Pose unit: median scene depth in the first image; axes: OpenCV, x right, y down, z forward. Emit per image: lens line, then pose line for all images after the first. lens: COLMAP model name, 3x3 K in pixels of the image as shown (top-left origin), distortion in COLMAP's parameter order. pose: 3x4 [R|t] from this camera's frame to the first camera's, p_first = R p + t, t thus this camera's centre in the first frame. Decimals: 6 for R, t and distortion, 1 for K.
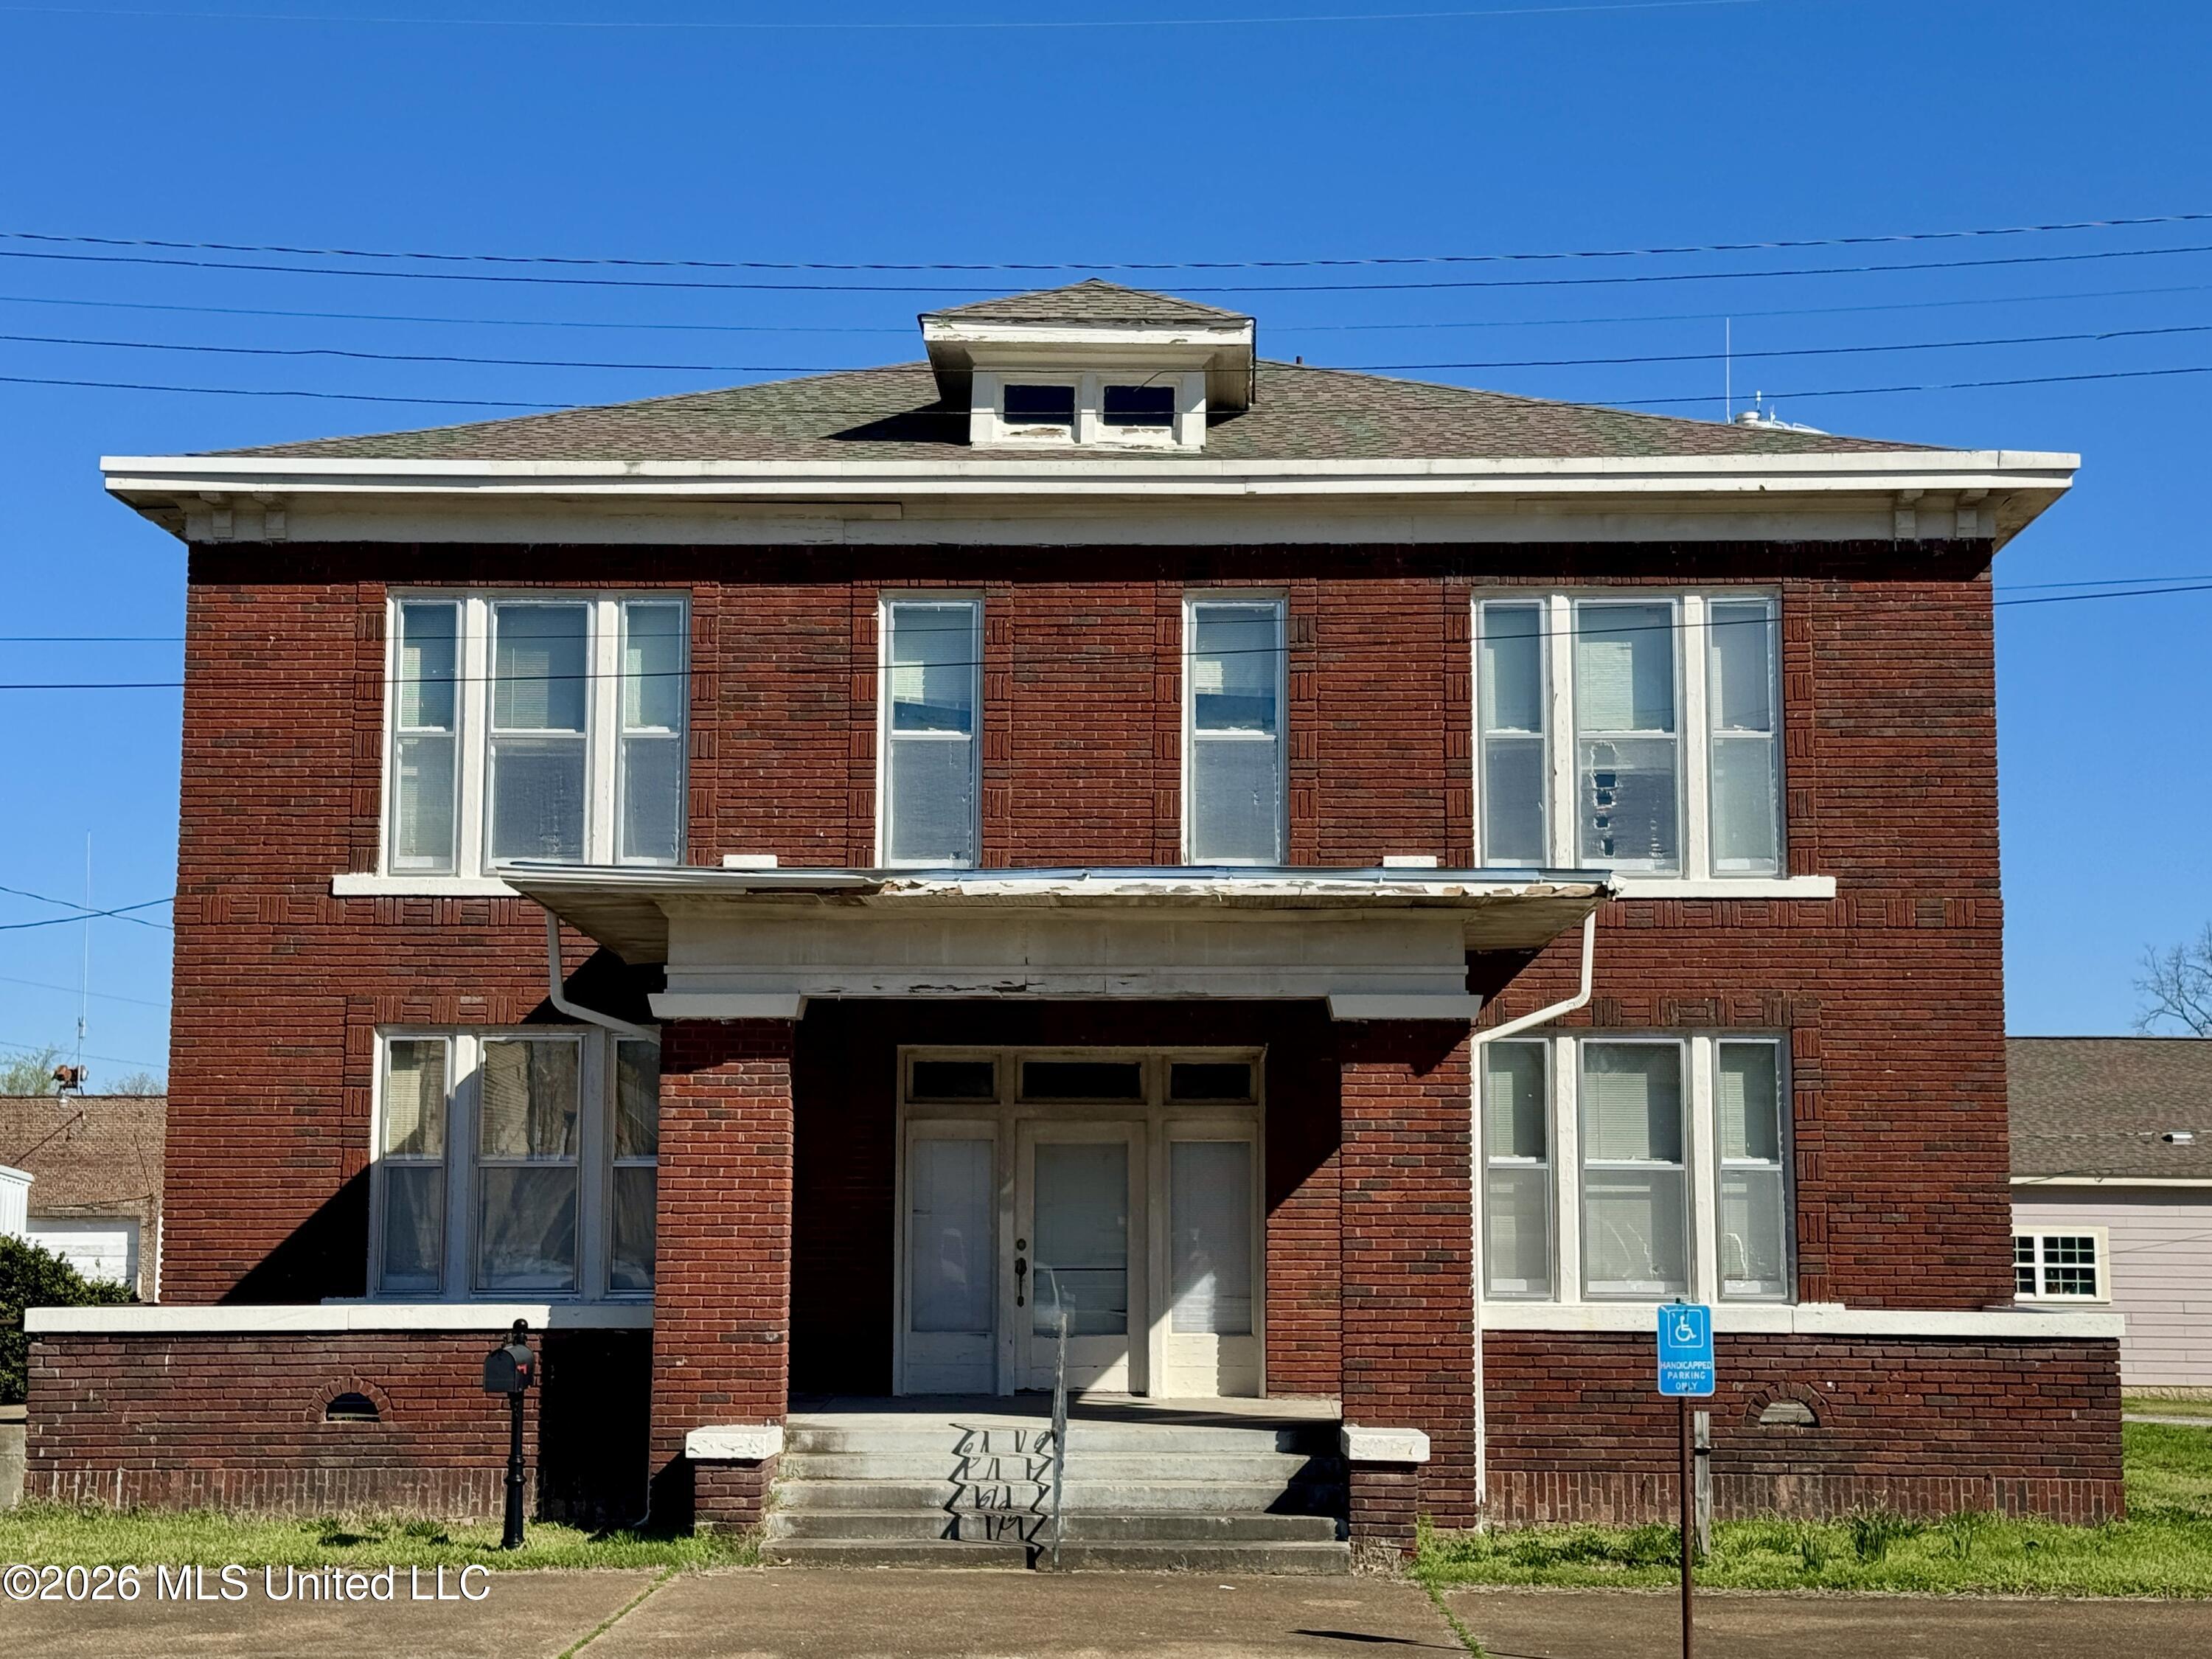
lens RADIAL K [[3397.9, 0, 1103.8], [0, 3397.9, 830.0], [0, 0, 1]] dist [0.129864, 0.000000]
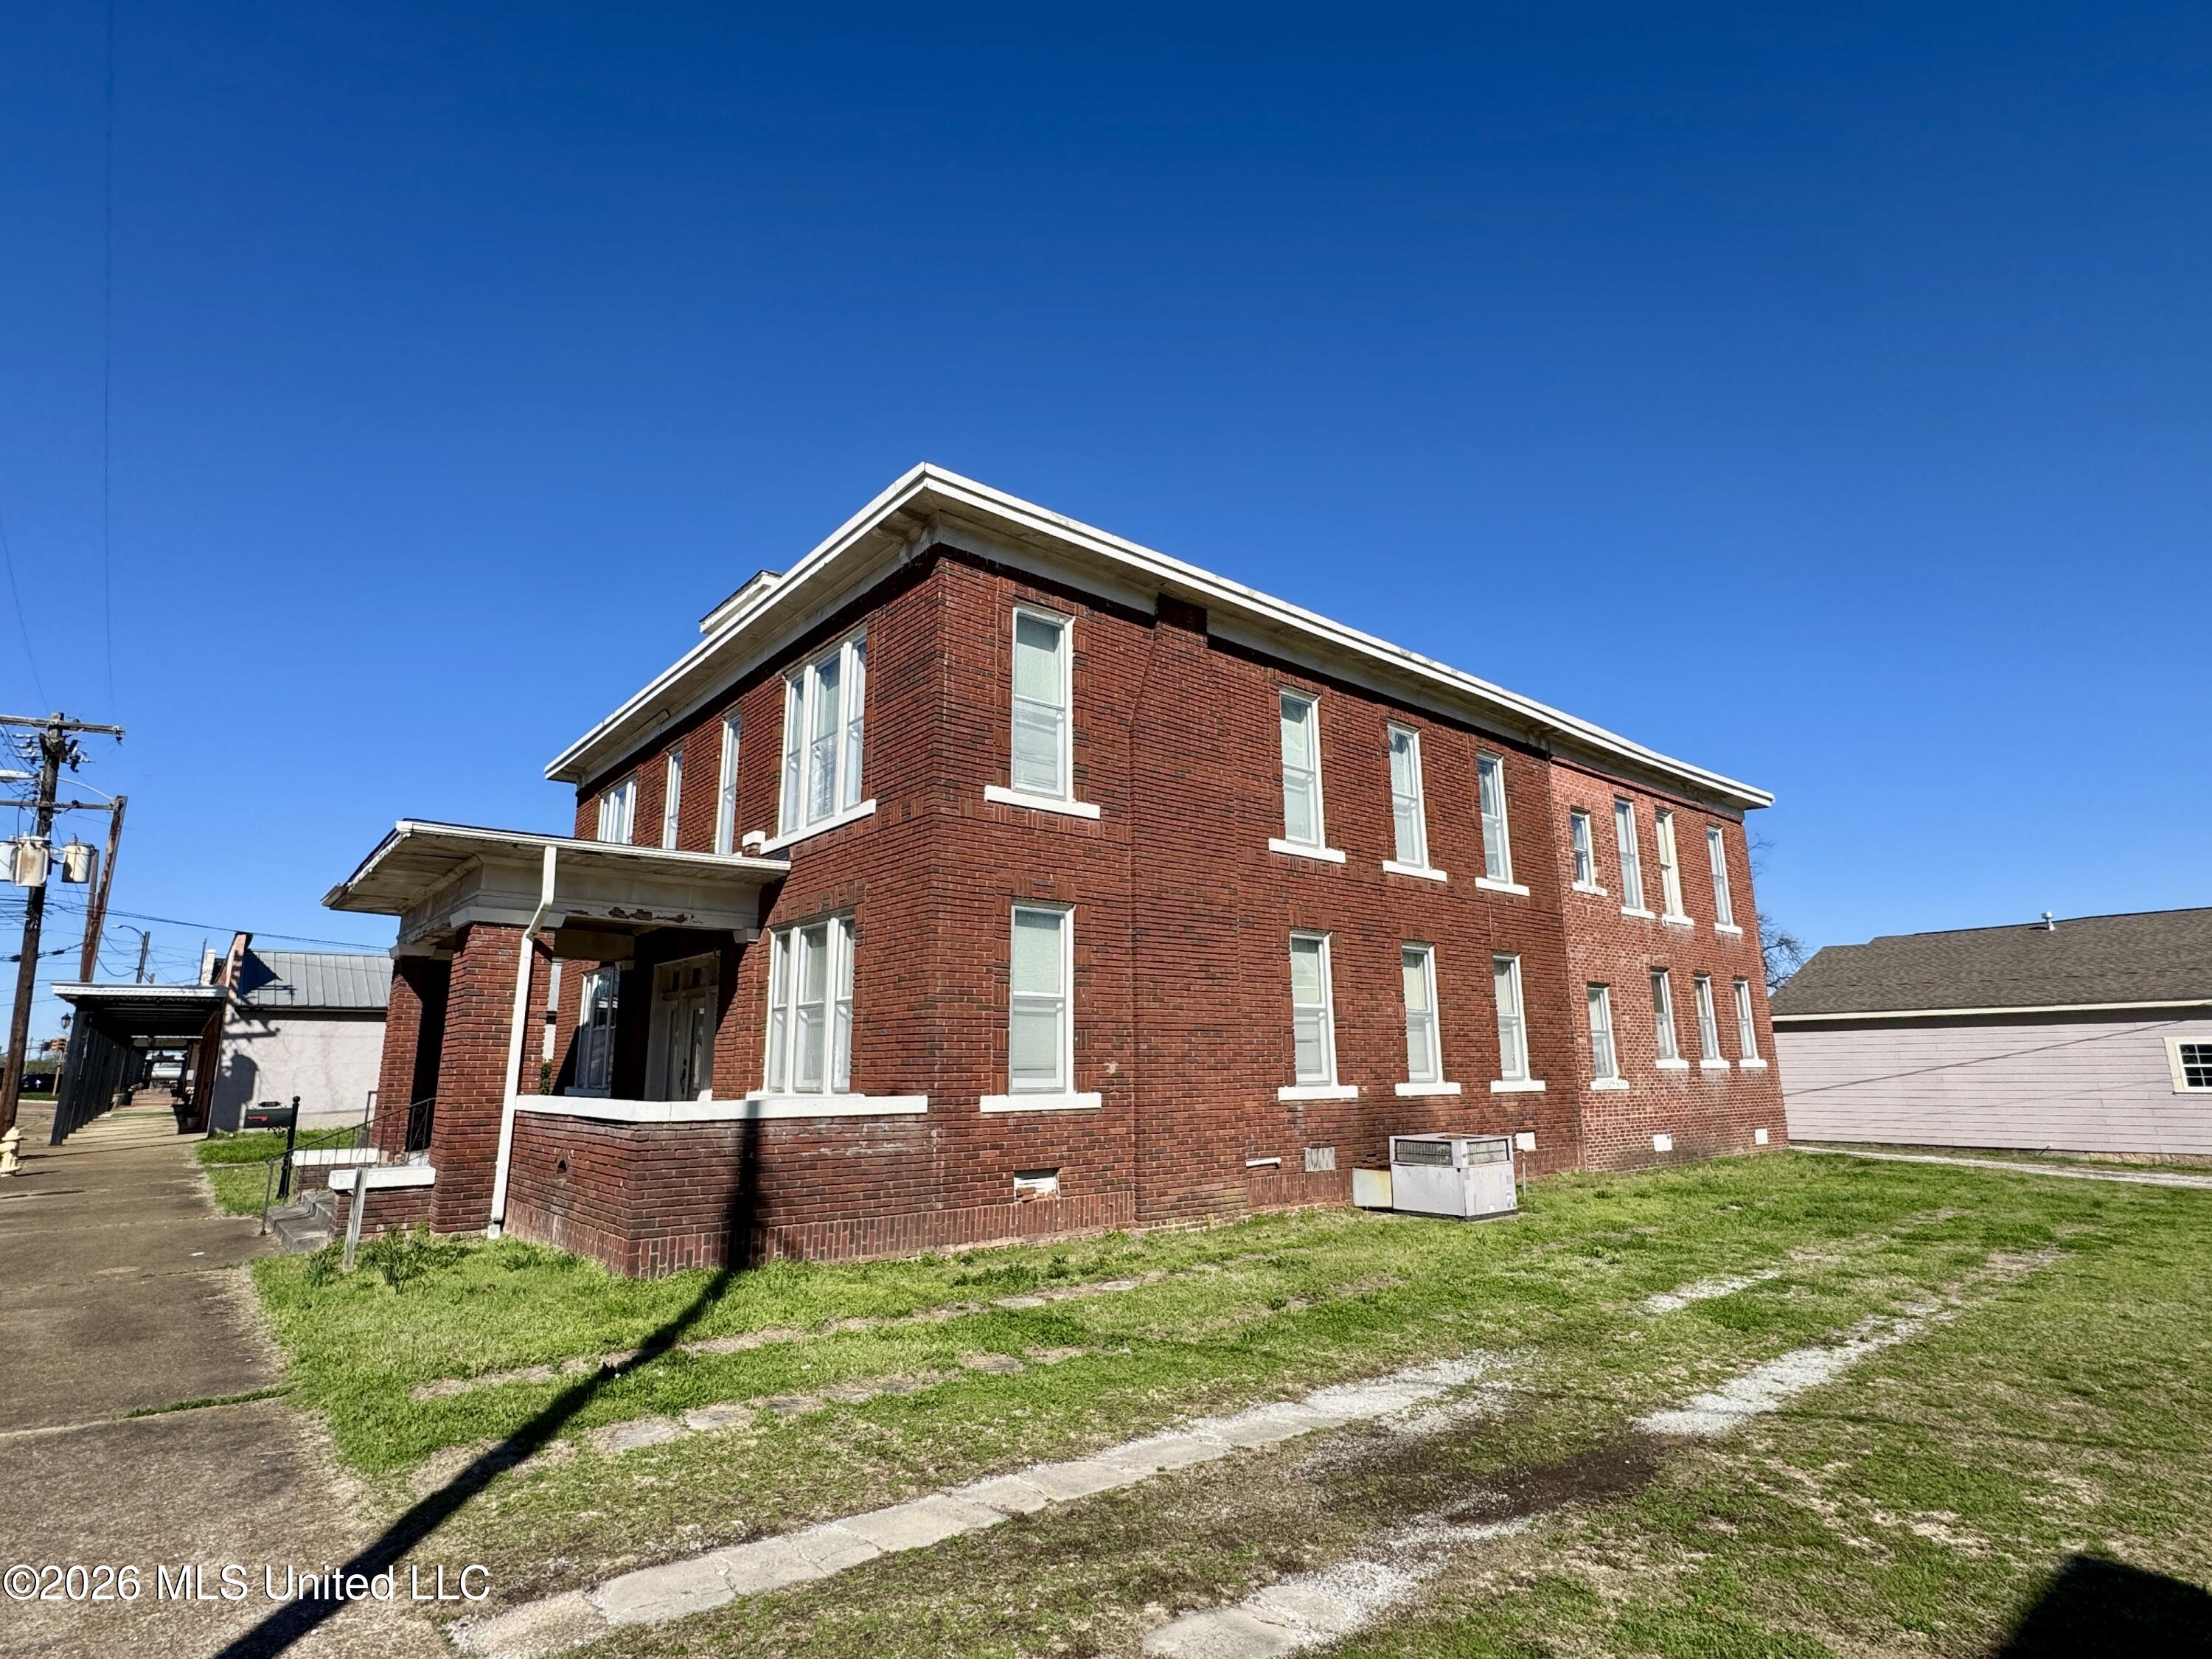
lens RADIAL K [[1107.1, 0, 1096.2], [0, 1107.1, 831.0], [0, 0, 1]] dist [0.009740, 0.003386]
pose [[0.652037, -0.167451, -0.739464, 0.624674], [0.100442, 0.985788, -0.134664, 0.100960], [0.751505, 0.013533, 0.659589, 0.756146]]
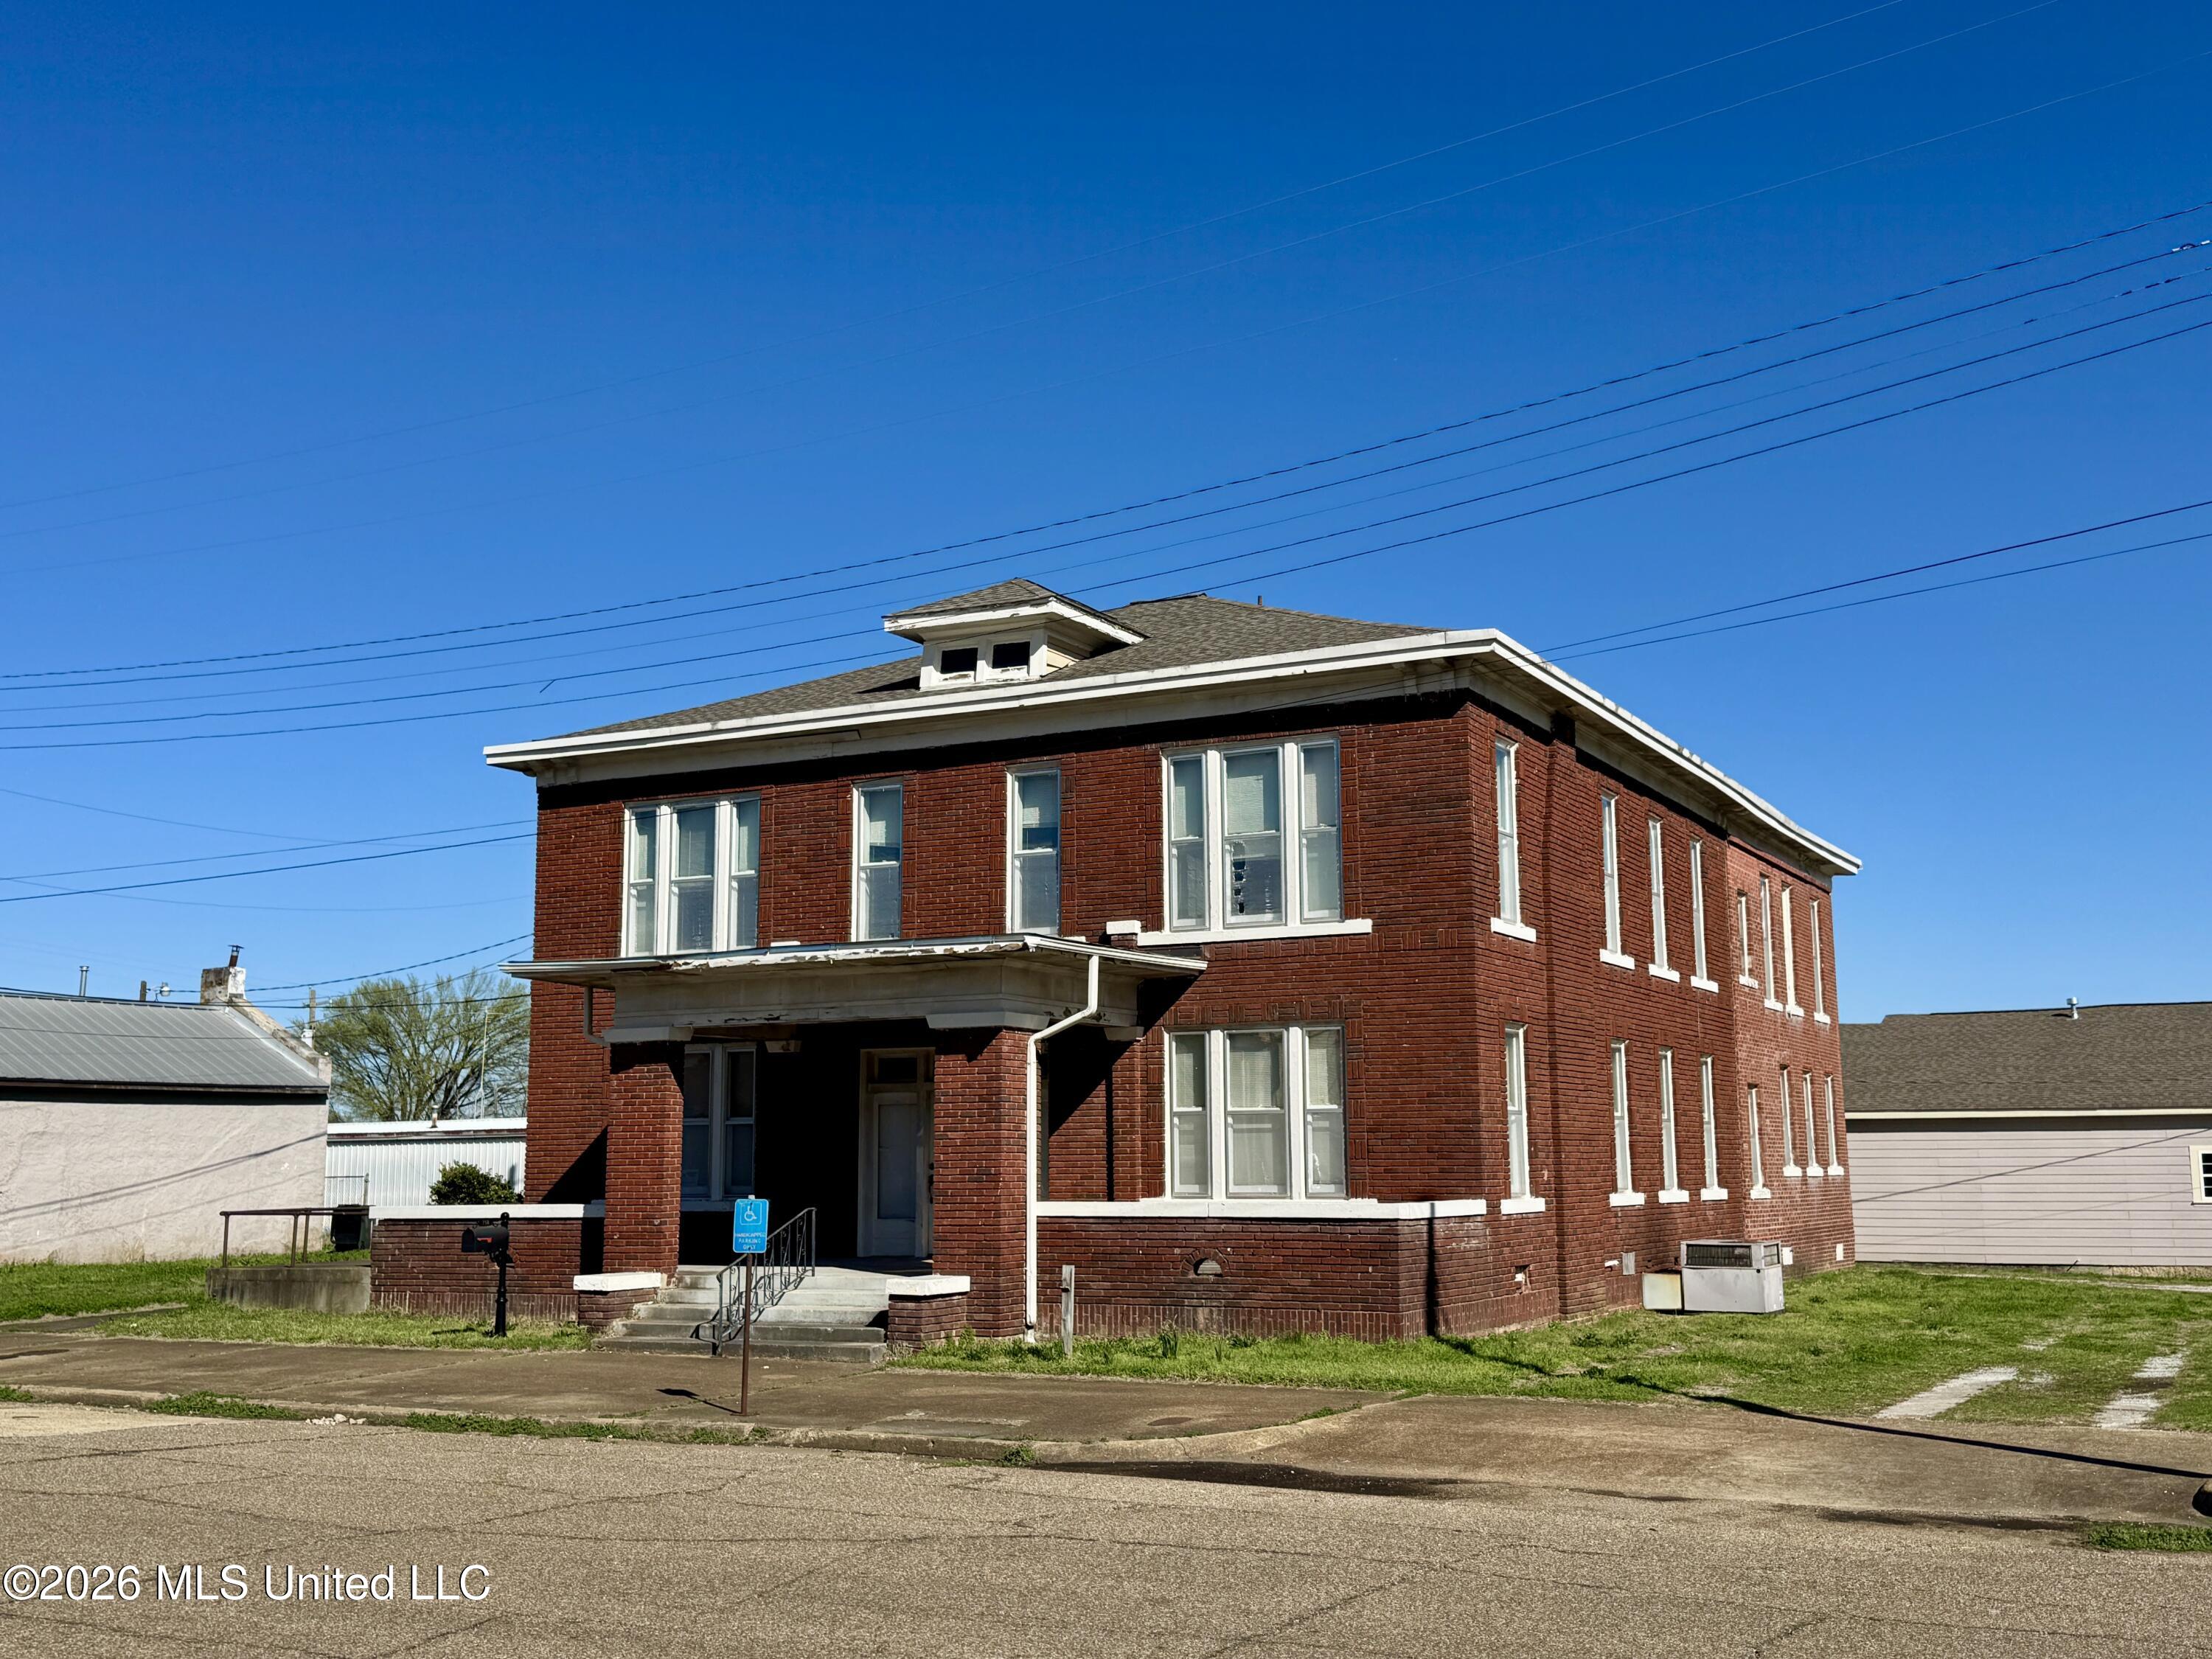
lens RADIAL K [[2302.9, 0, 1116.0], [0, 2302.9, 828.8], [0, 0, 1]] dist [0.108671, 0.000000]
pose [[0.894949, -0.073904, -0.440004, 0.567991], [0.063422, 0.997244, -0.038501, 0.005994], [0.441637, 0.006550, 0.897170, 0.022279]]
